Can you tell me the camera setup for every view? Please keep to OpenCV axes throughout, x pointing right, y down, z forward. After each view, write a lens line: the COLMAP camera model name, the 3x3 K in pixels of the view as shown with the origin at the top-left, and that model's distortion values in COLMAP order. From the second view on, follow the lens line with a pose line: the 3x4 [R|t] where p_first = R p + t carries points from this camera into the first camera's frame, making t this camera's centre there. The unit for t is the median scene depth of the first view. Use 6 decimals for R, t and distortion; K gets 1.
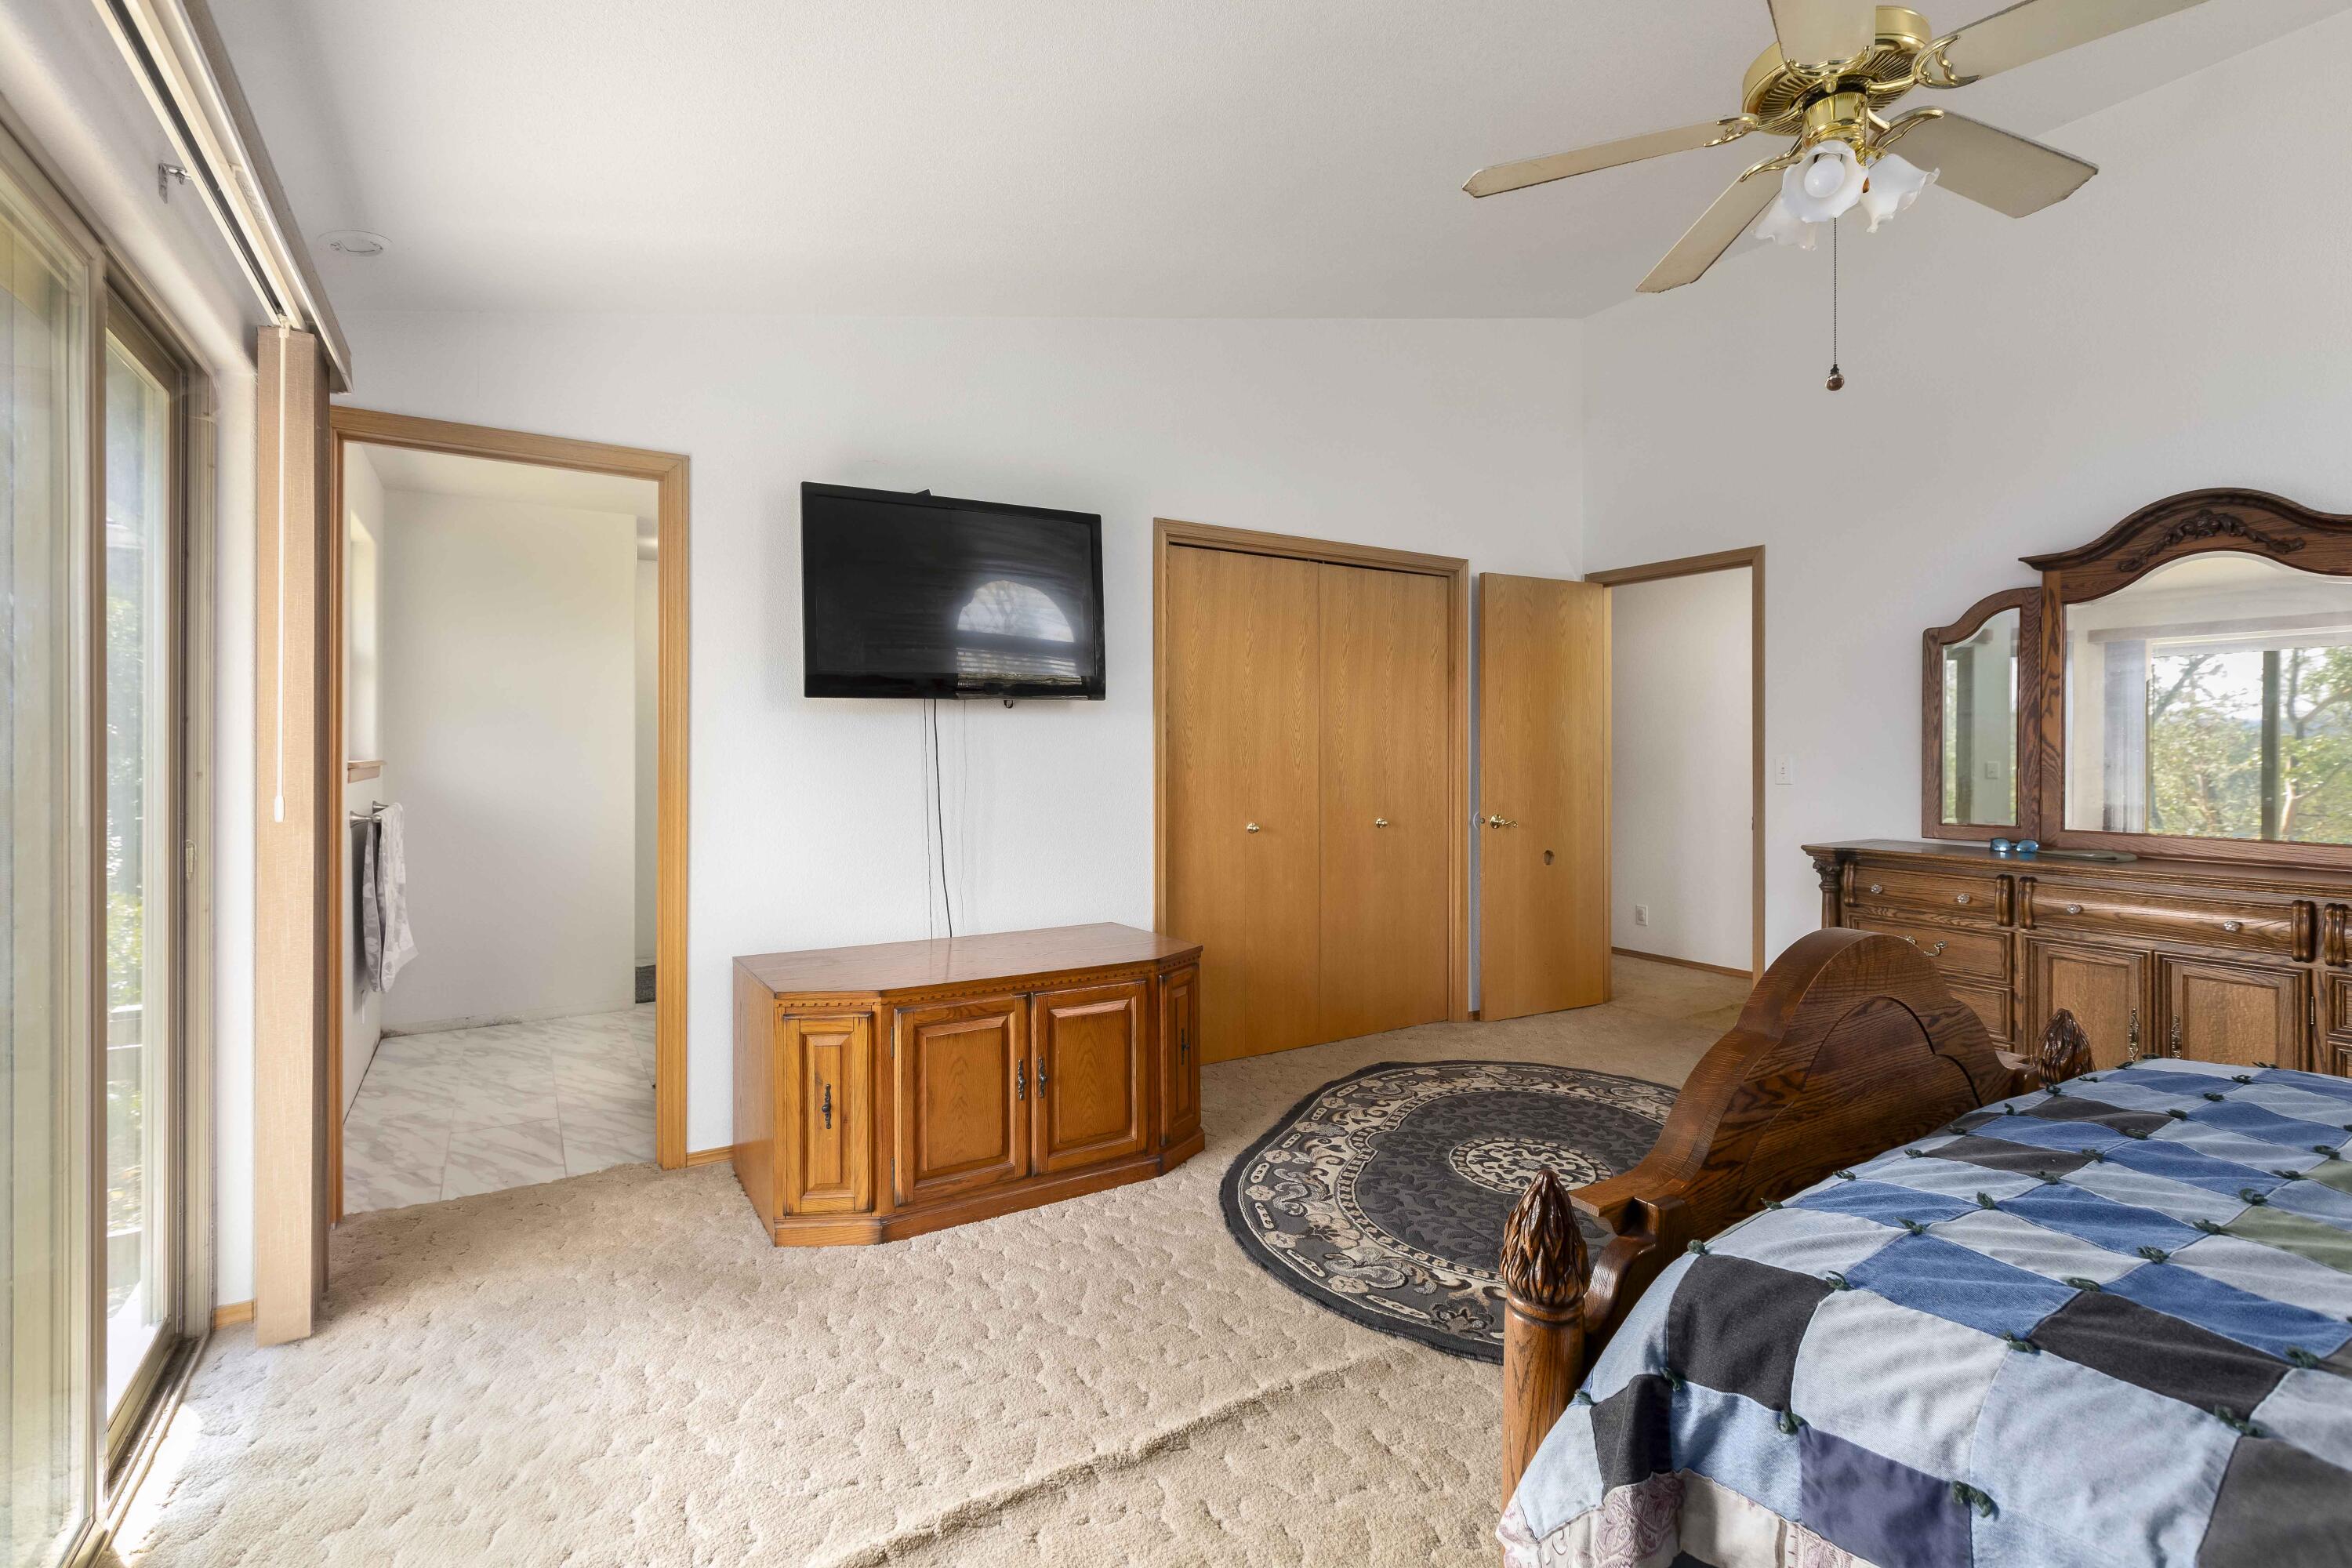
lens RADIAL K [[1082.8, 0, 1160.3], [0, 1082.8, 752.7], [0, 0, 1]] dist [0.003077, 0.000203]
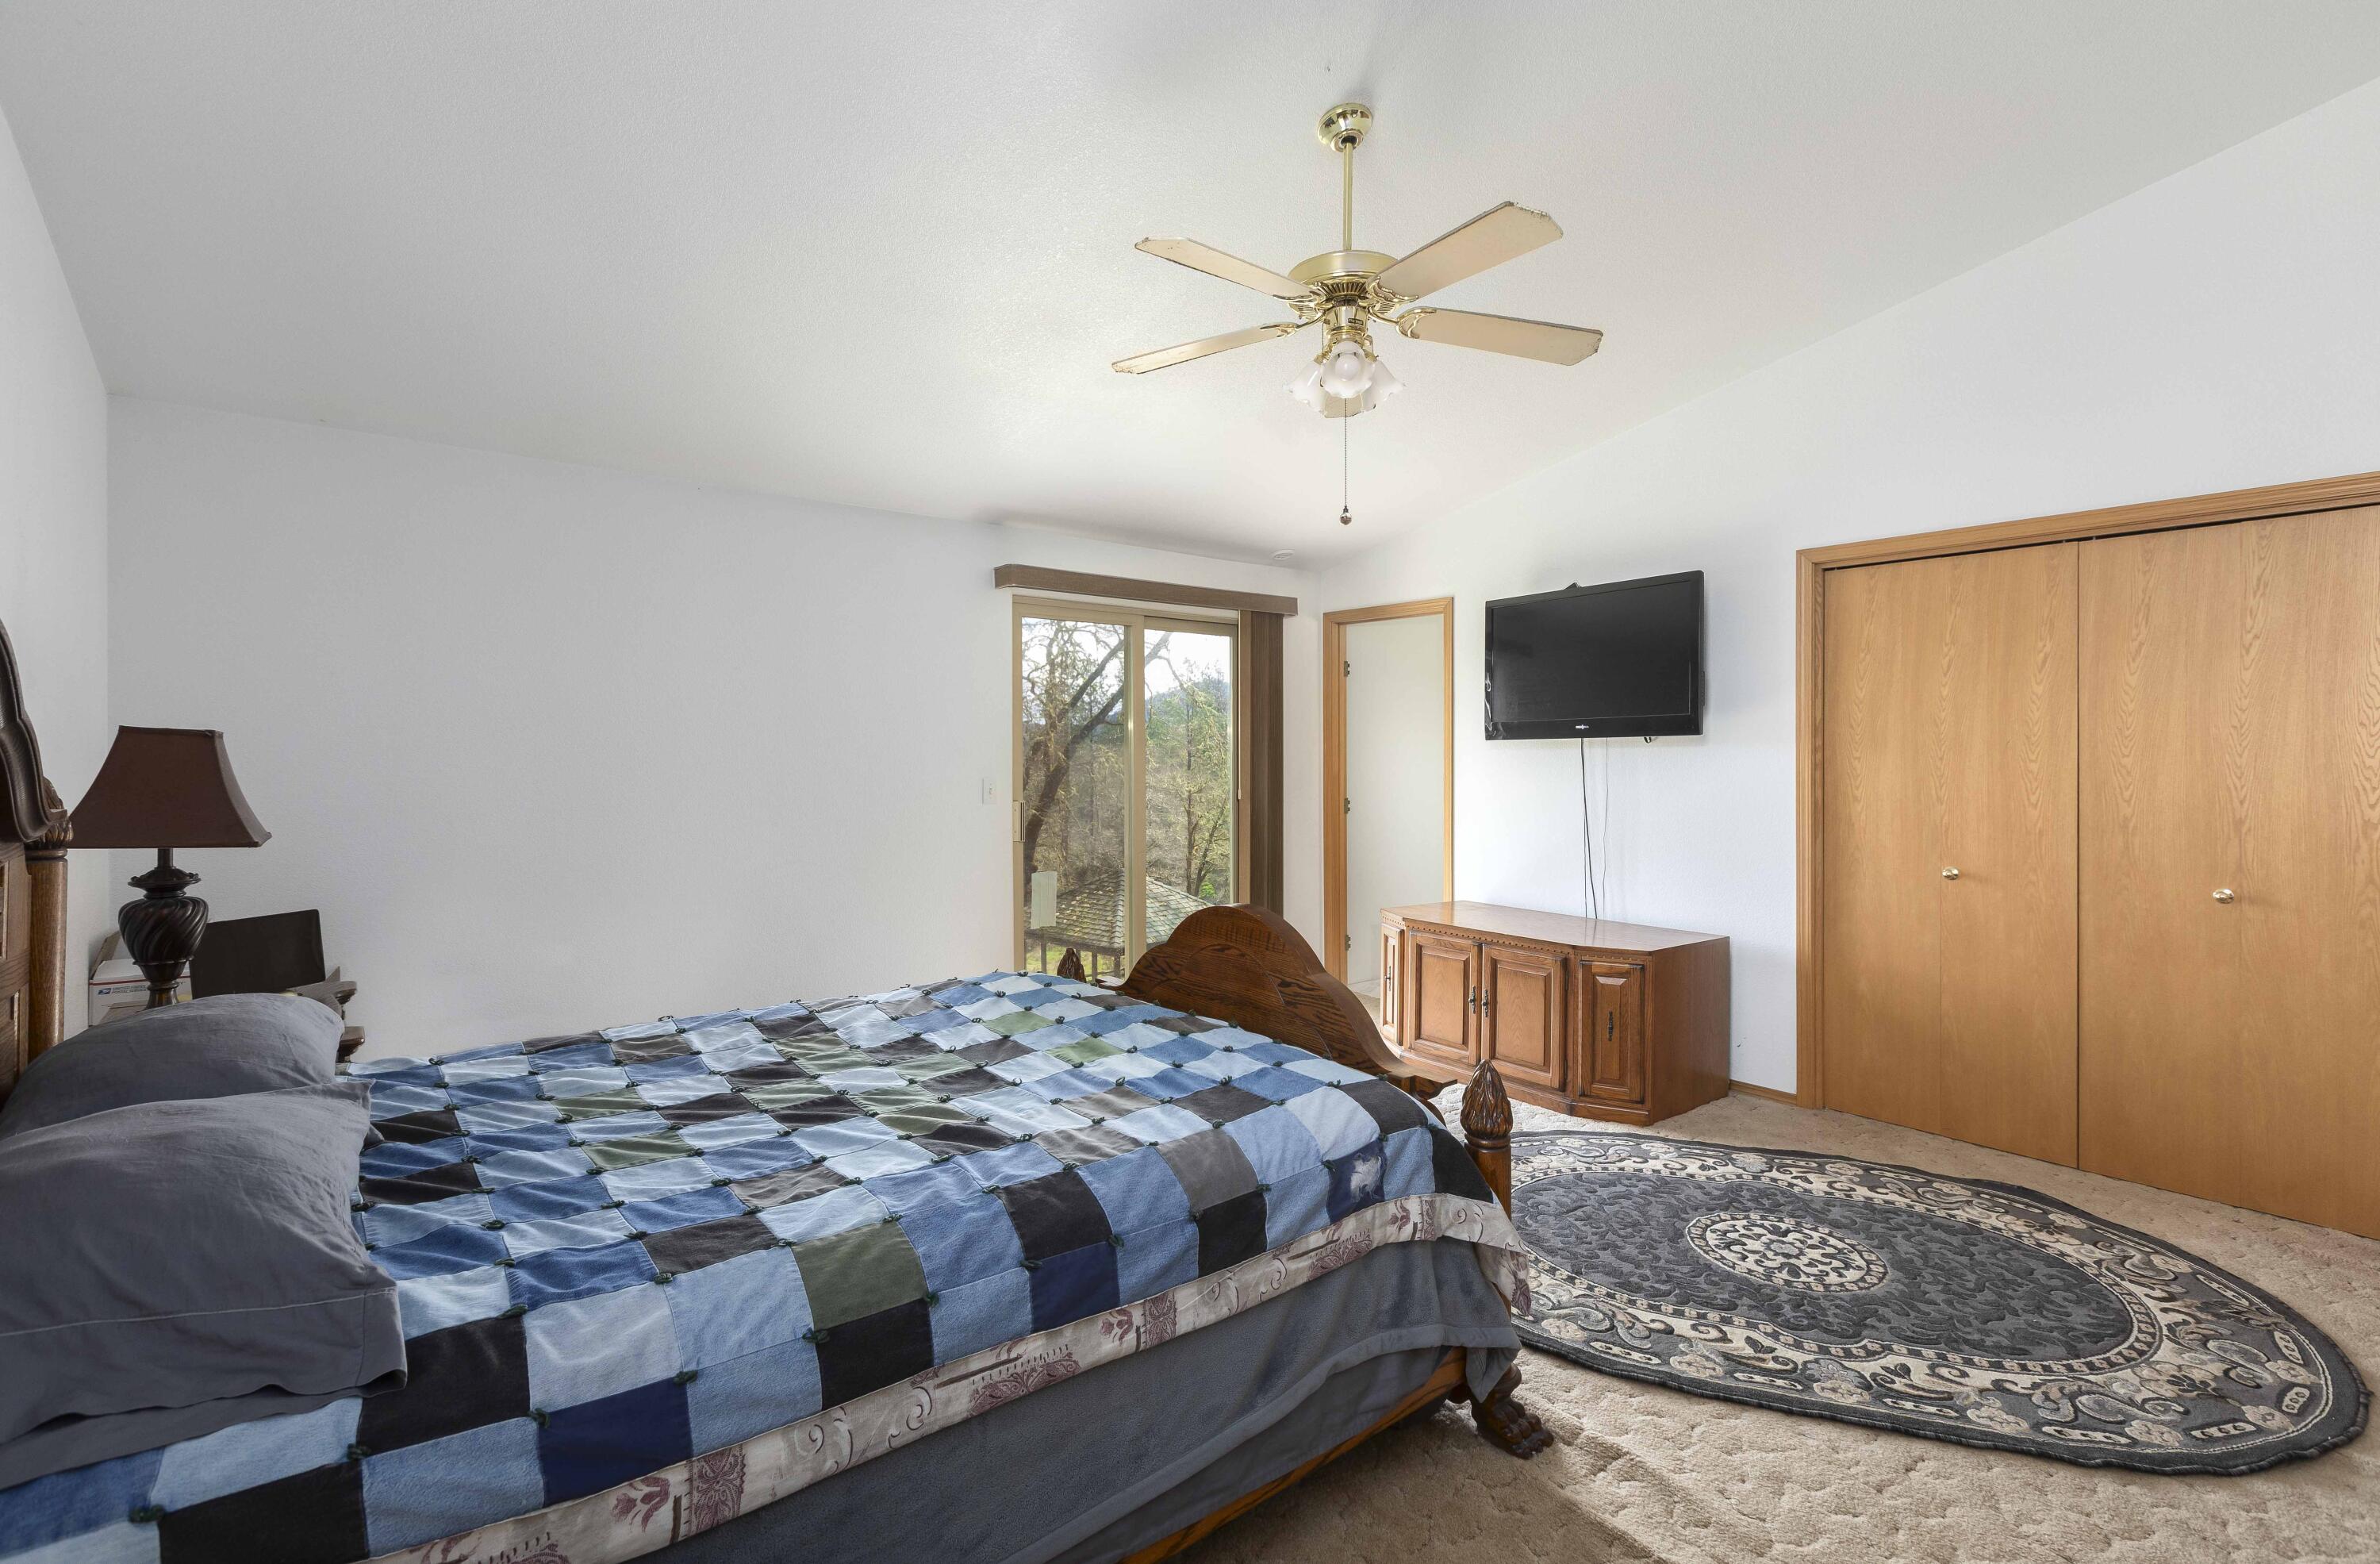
lens RADIAL K [[1066.5, 0, 1159.2], [0, 1066.5, 753.2], [0, 0, 1]] dist [-0.000714, -0.004926]
pose [[0.098083, 0.000960, -0.995178, 1.123662], [-0.007796, 0.999970, 0.000196, -0.028063], [0.995148, 0.007739, 0.098087, 0.374289]]
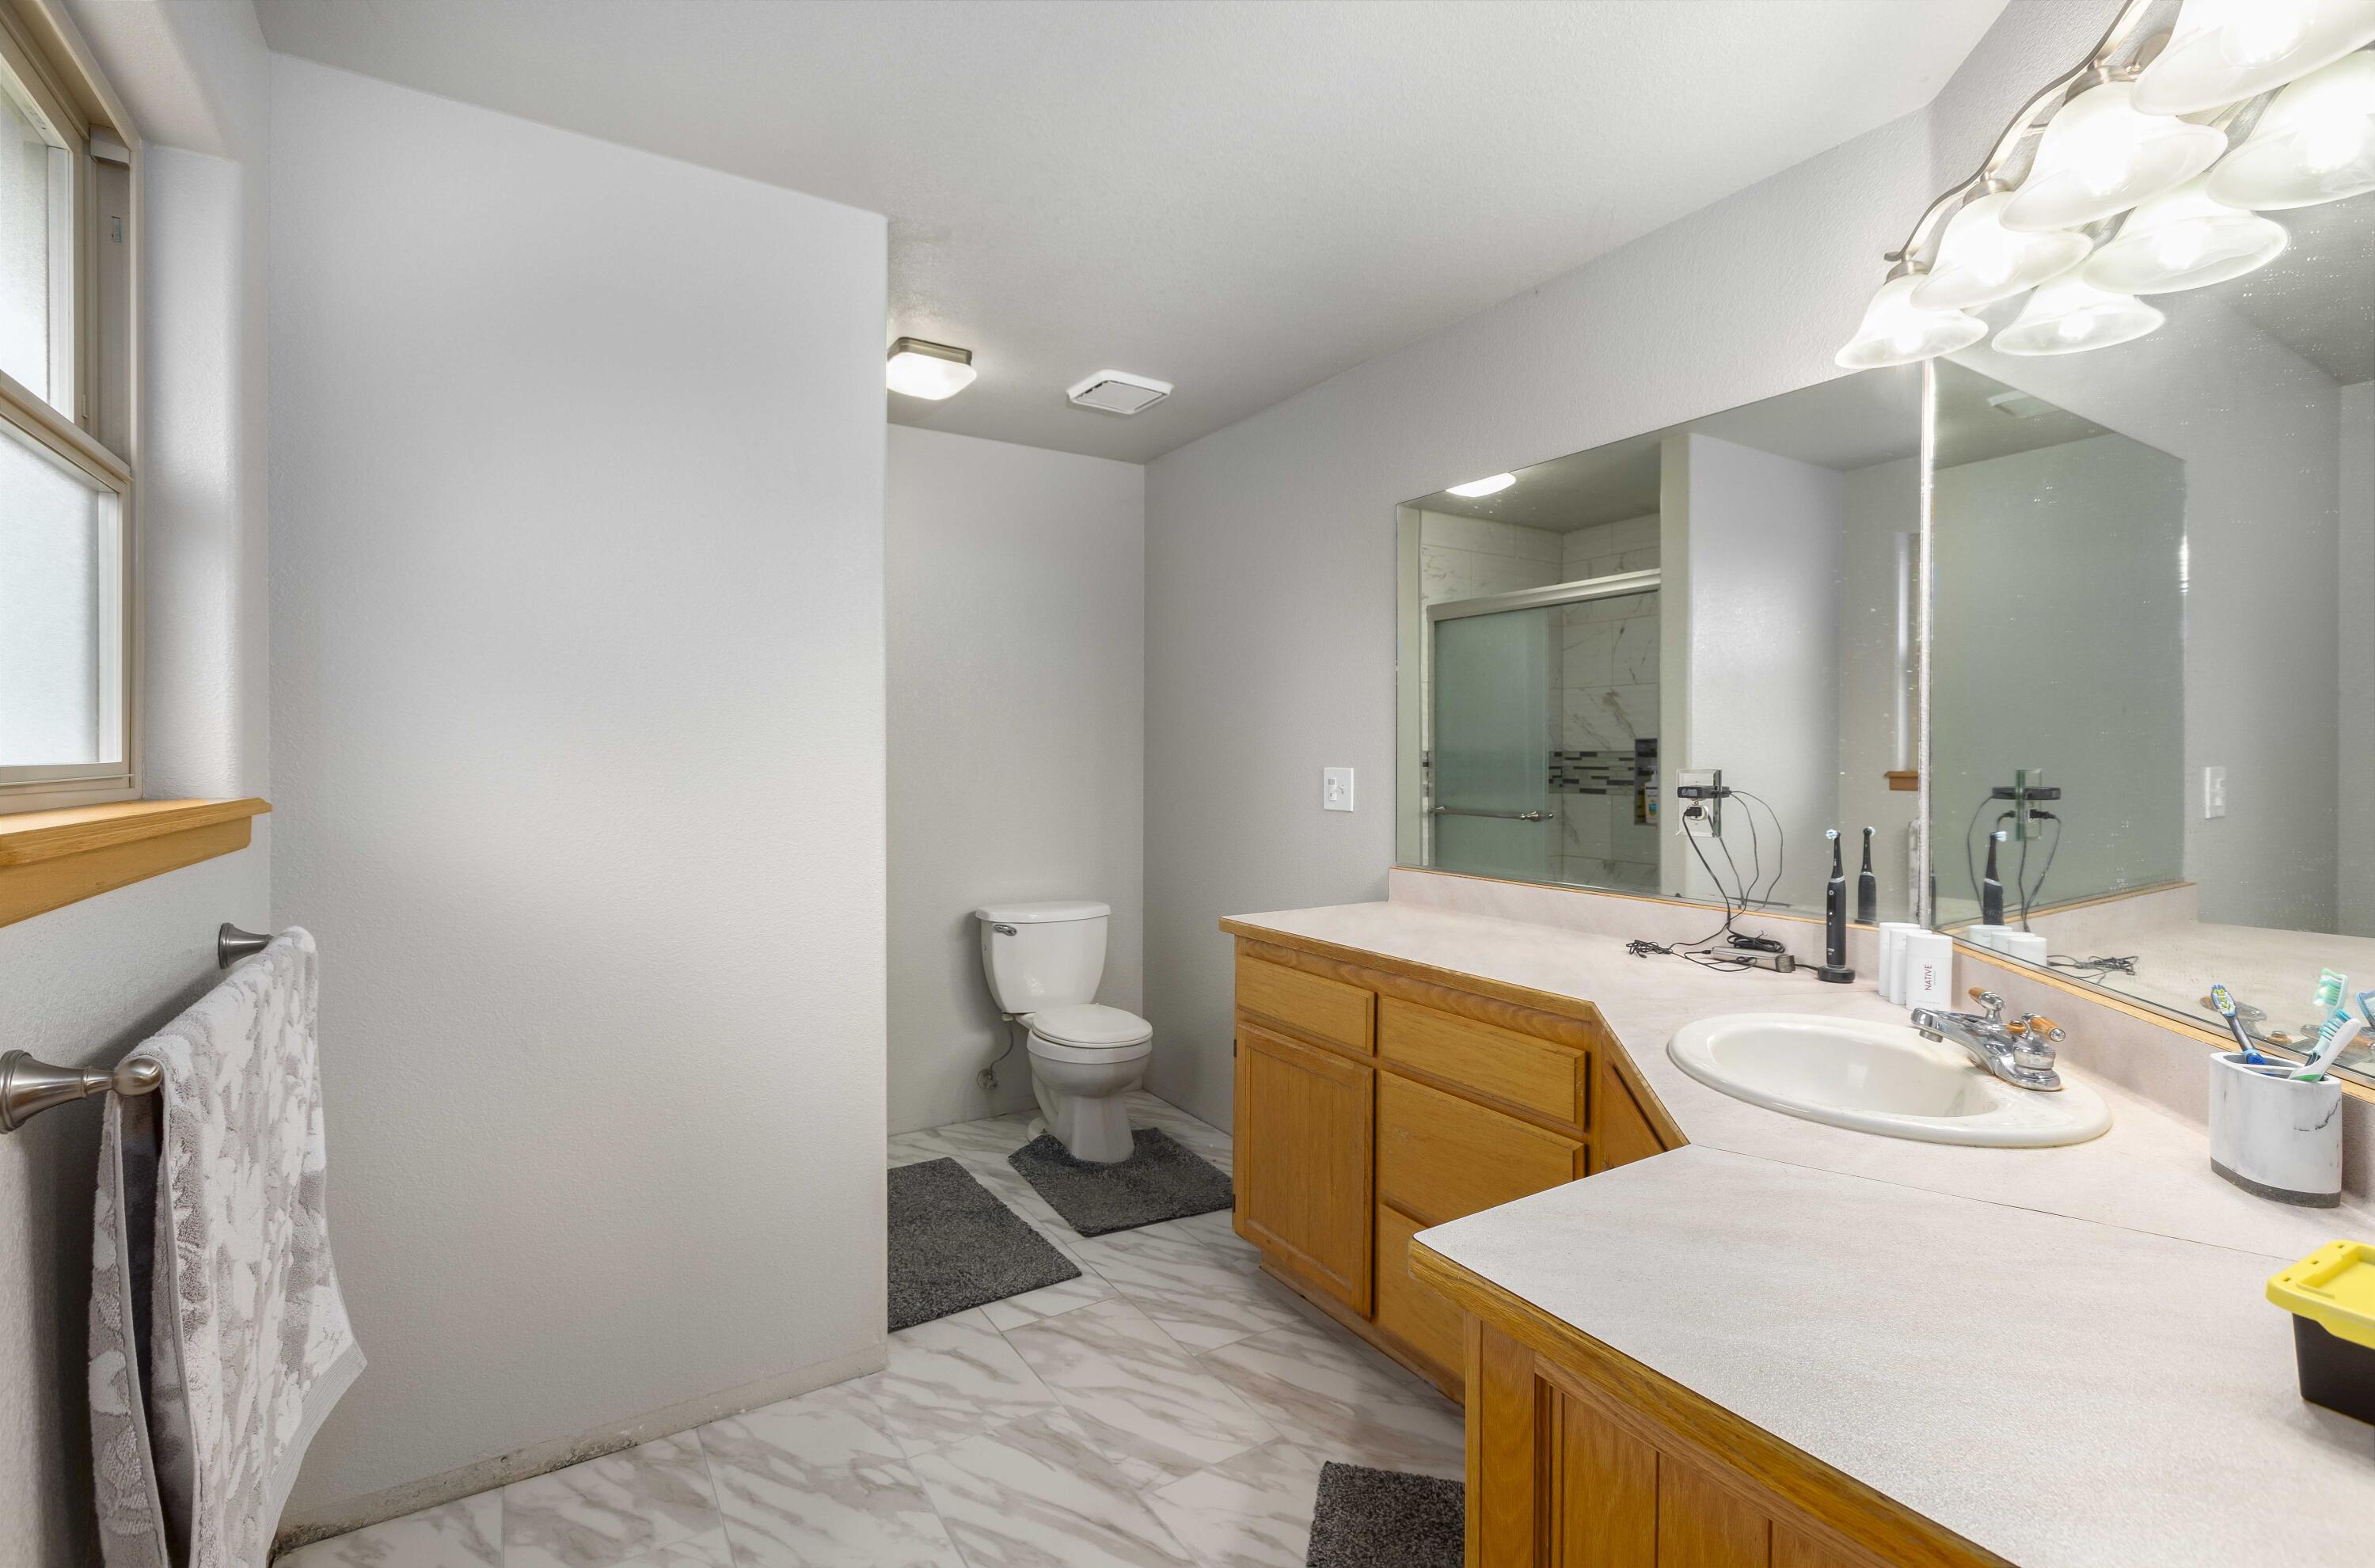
lens RADIAL K [[1064.1, 0, 1156.8], [0, 1064.1, 755.3], [0, 0, 1]] dist [-0.000714, -0.004926]
pose [[0.999998, 0.001962, -0.000064, -0.585420], [-0.001962, 0.999972, -0.007161, -0.005714], [0.000050, 0.007161, 0.999974, 0.893130]]
